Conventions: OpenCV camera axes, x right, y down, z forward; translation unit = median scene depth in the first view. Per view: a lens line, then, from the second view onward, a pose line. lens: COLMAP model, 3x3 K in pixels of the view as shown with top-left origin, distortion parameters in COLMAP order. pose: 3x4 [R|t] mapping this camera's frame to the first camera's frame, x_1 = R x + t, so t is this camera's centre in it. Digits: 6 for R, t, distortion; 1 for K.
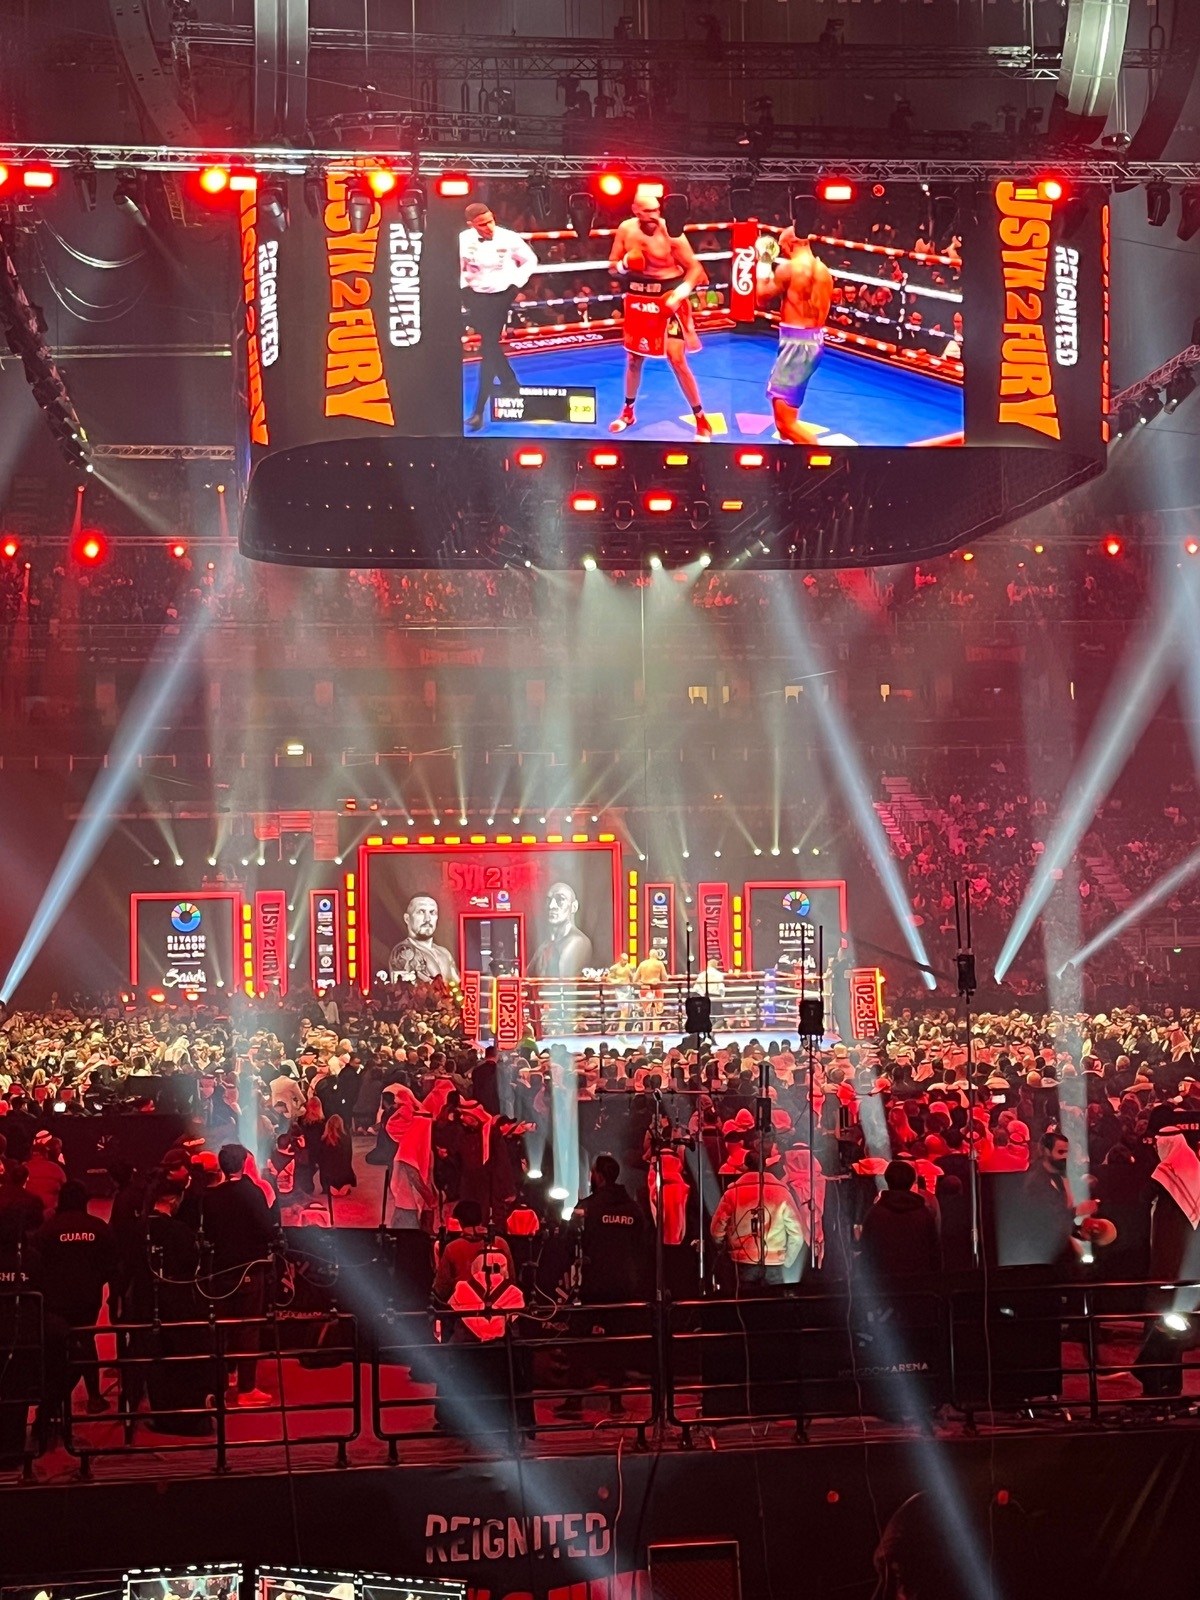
lens RADIAL K [[2584.3, 0, 613.5], [0, 2584.3, 834.3], [0, 0, 1]] dist [0.020336, 0.000000]
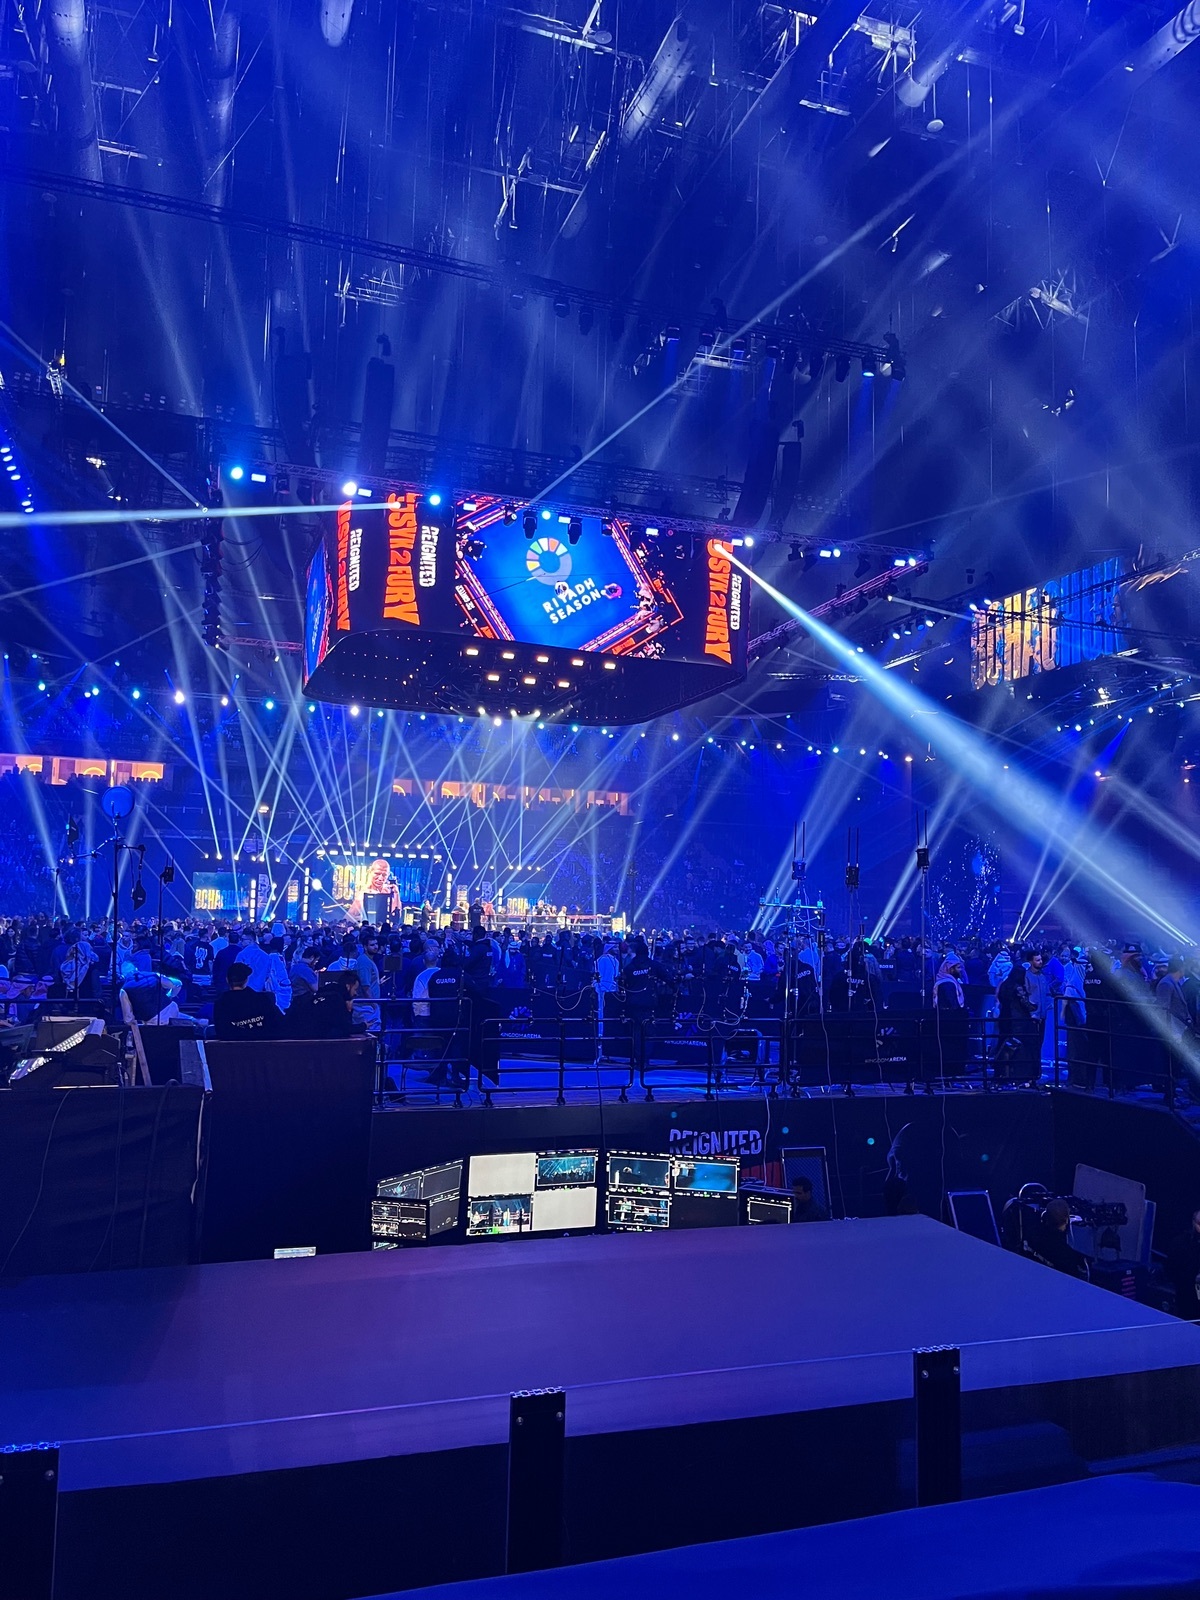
lens RADIAL K [[1210.3, 0, 606.7], [0, 1210.3, 812.8], [0, 0, 1]] dist [0.009944, -0.006552]
pose [[0.978845, 0.065028, 0.193995, -0.106614], [-0.053678, 0.996556, -0.063203, 0.035077], [-0.197437, 0.051453, 0.978964, 0.058789]]
